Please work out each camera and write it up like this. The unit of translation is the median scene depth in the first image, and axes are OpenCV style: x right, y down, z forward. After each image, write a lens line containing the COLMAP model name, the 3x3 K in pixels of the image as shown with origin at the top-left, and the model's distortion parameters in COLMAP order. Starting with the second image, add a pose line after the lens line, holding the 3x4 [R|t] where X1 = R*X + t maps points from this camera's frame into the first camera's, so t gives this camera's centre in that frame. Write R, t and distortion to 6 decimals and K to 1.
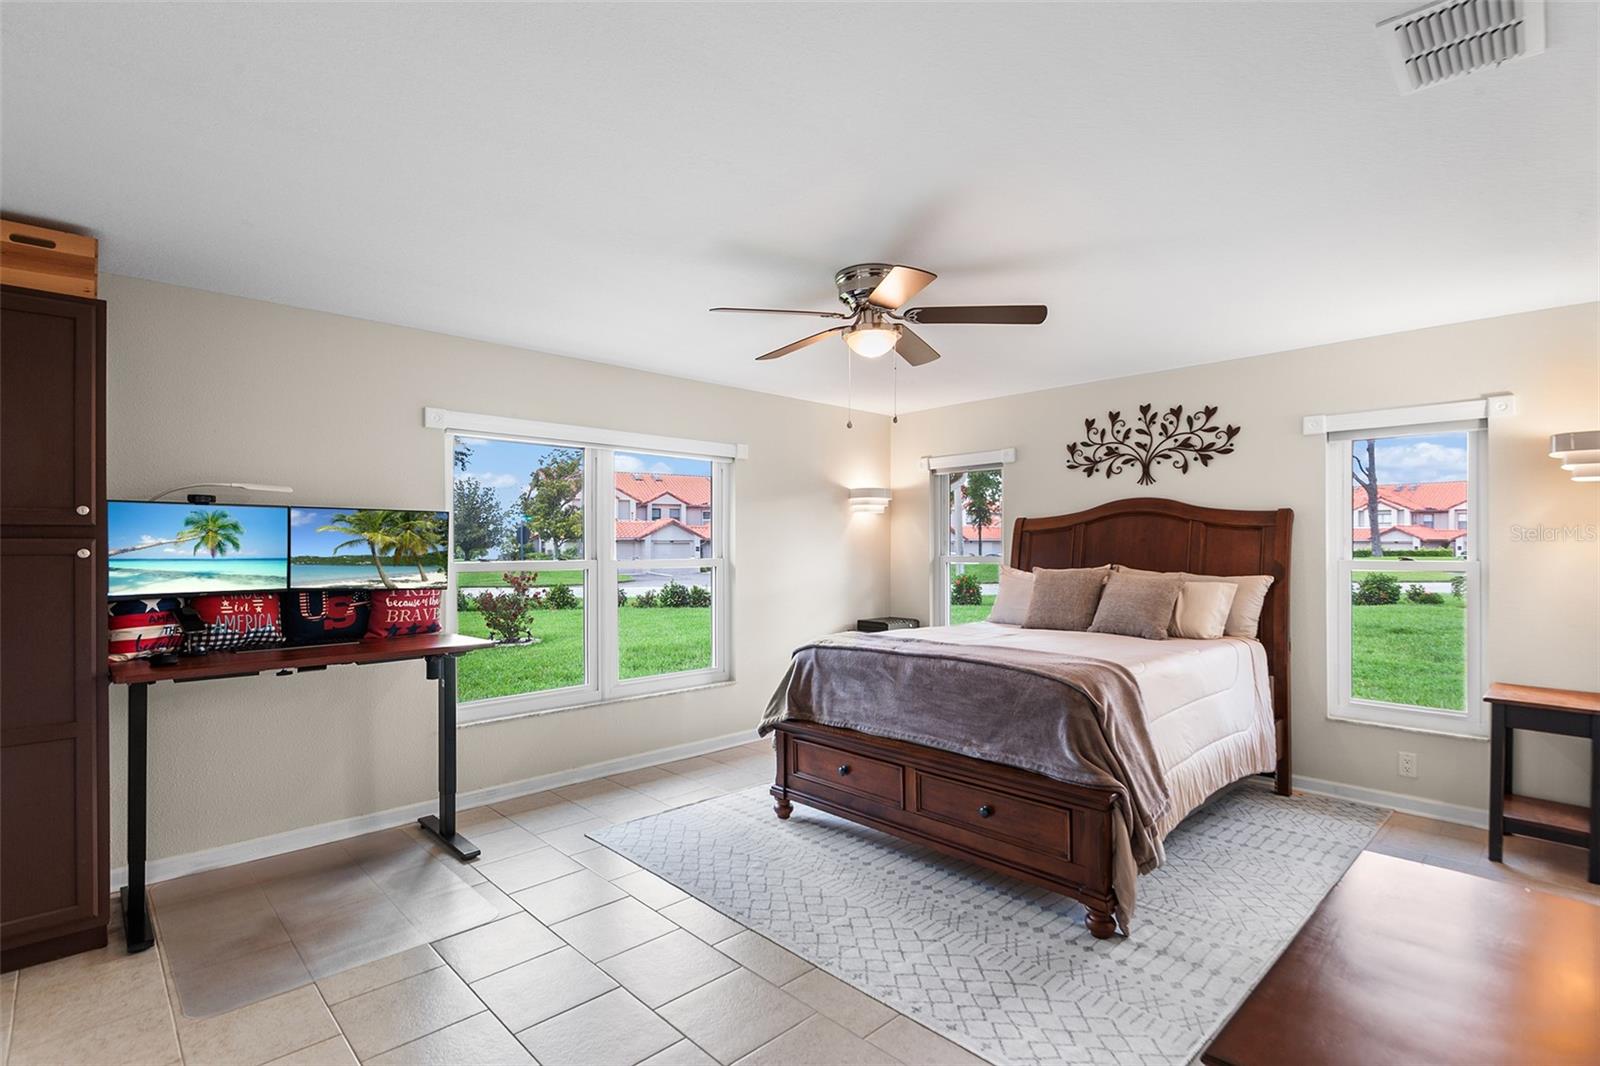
lens RADIAL K [[773.5, 0, 797.6], [0, 773.5, 538.4], [0, 0, 1]] dist [0.021226, -0.012539]
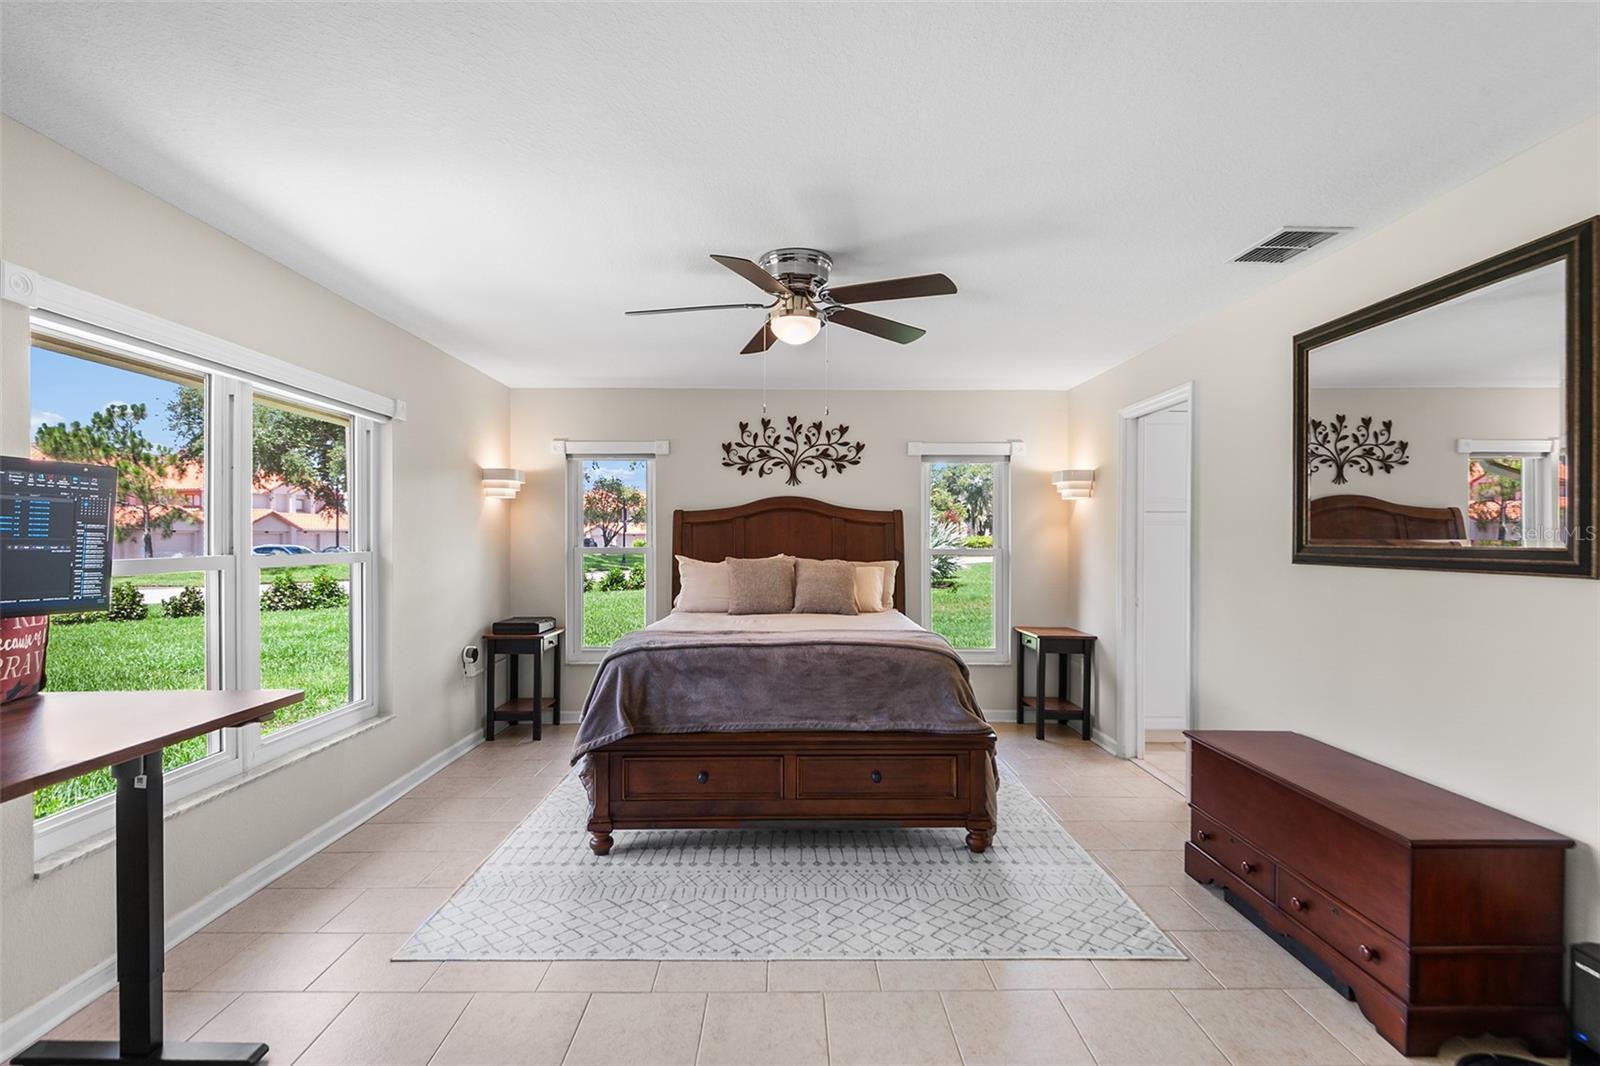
lens RADIAL K [[773.5, 0, 790.3], [0, 773.5, 536.8], [0, 0, 1]] dist [0.021226, -0.012539]
pose [[0.671831, 0.006719, 0.740674, -0.483010], [-0.012662, 0.999917, 0.002415, 0.006422], [-0.740596, -0.011001, 0.671860, 0.258835]]
